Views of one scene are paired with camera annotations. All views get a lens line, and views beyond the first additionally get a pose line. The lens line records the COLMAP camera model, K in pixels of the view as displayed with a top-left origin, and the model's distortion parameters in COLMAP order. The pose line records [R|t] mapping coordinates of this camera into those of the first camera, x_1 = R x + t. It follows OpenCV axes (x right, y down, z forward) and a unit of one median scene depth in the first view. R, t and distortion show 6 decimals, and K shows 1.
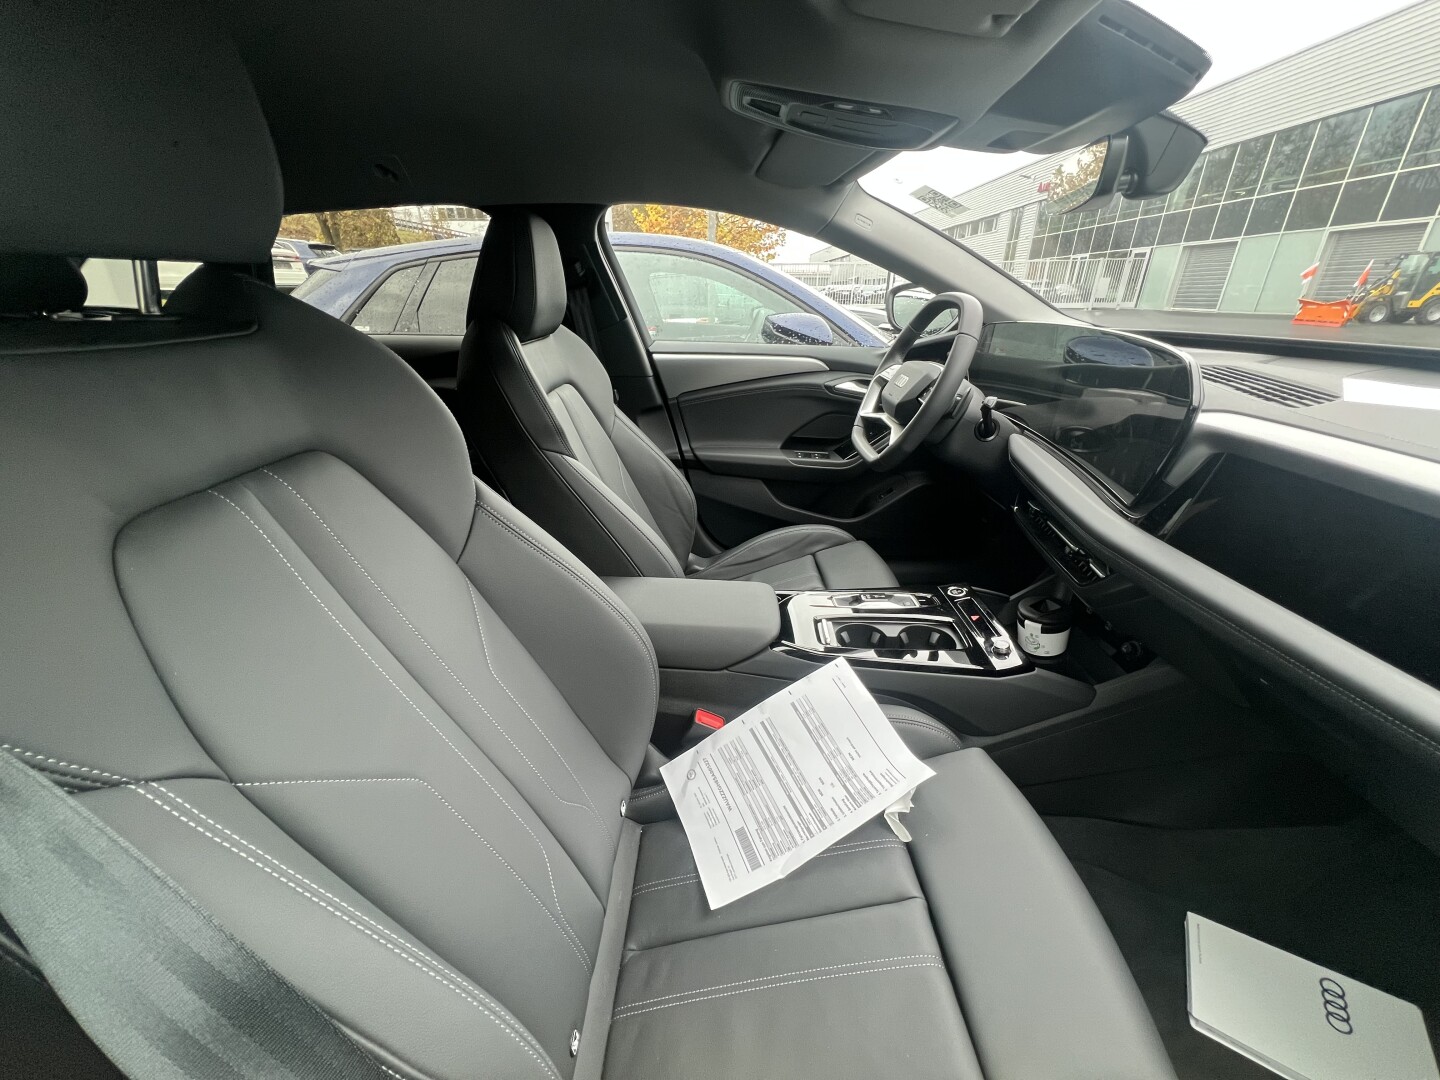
lens RADIAL K [[583.5, 0, 722.7], [0, 583.5, 539.8], [0, 0, 1]] dist [0.001526, 0.000045]
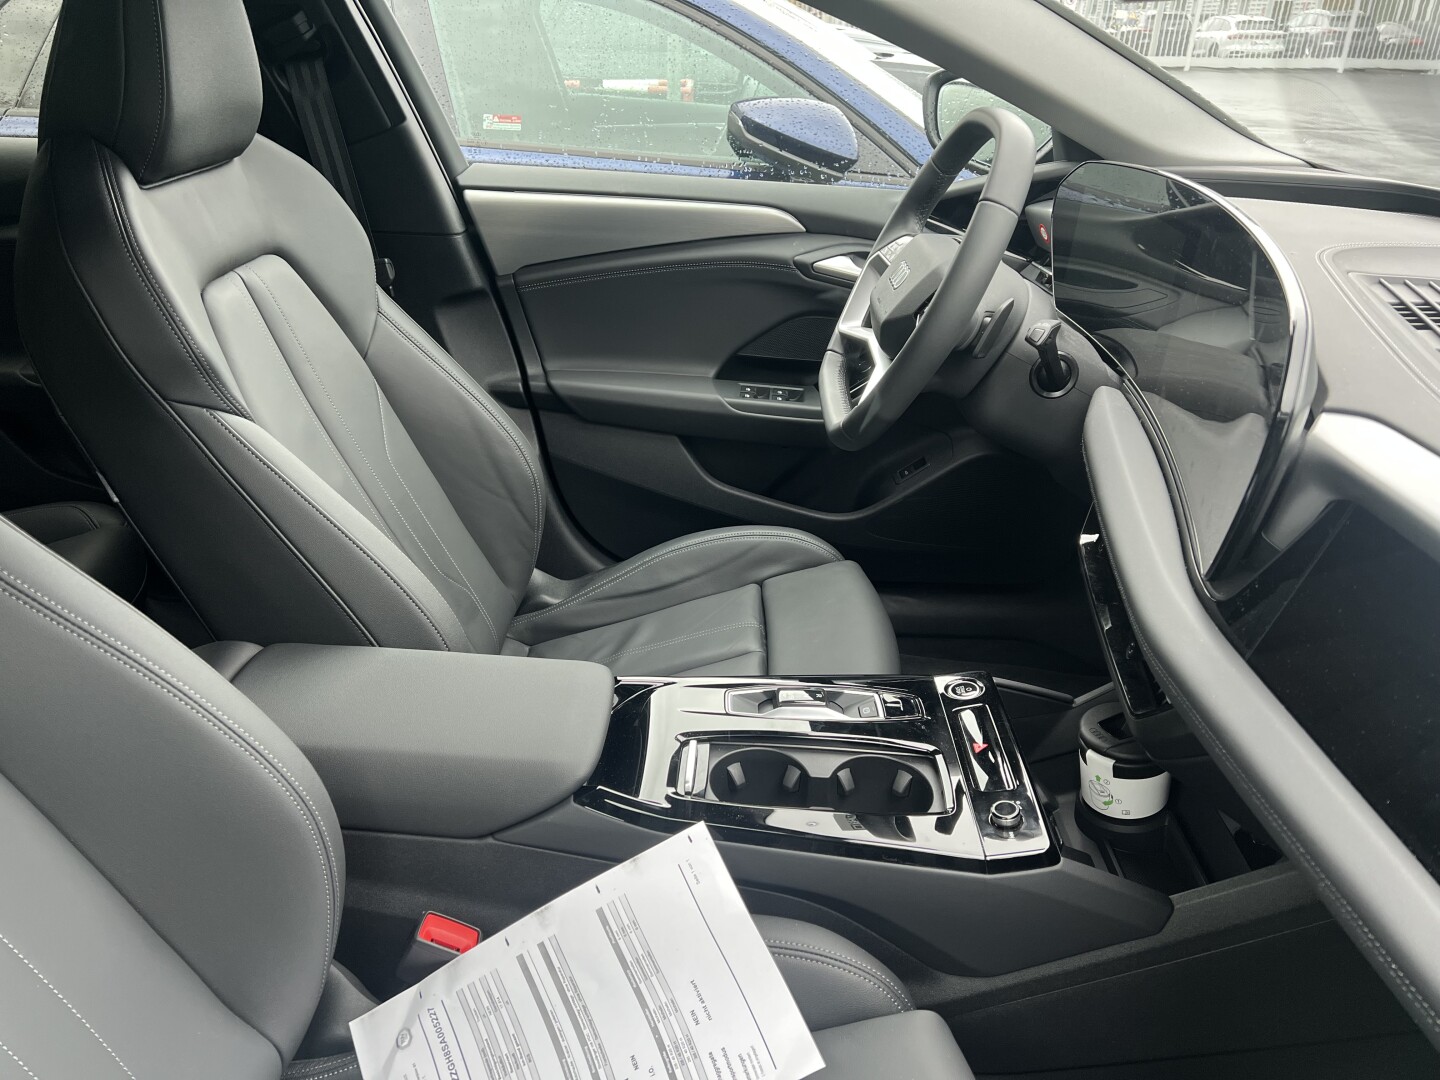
lens RADIAL K [[1094.3, 0, 720.0], [0, 1094.3, 540.0], [0, 0, 1]] dist [0.075990, -0.096056]
pose [[0.999533, 0.030538, -0.000704, 0.145006], [-0.030482, 0.998660, 0.041823, -0.067750], [0.001980, -0.041782, 0.999125, 0.004708]]
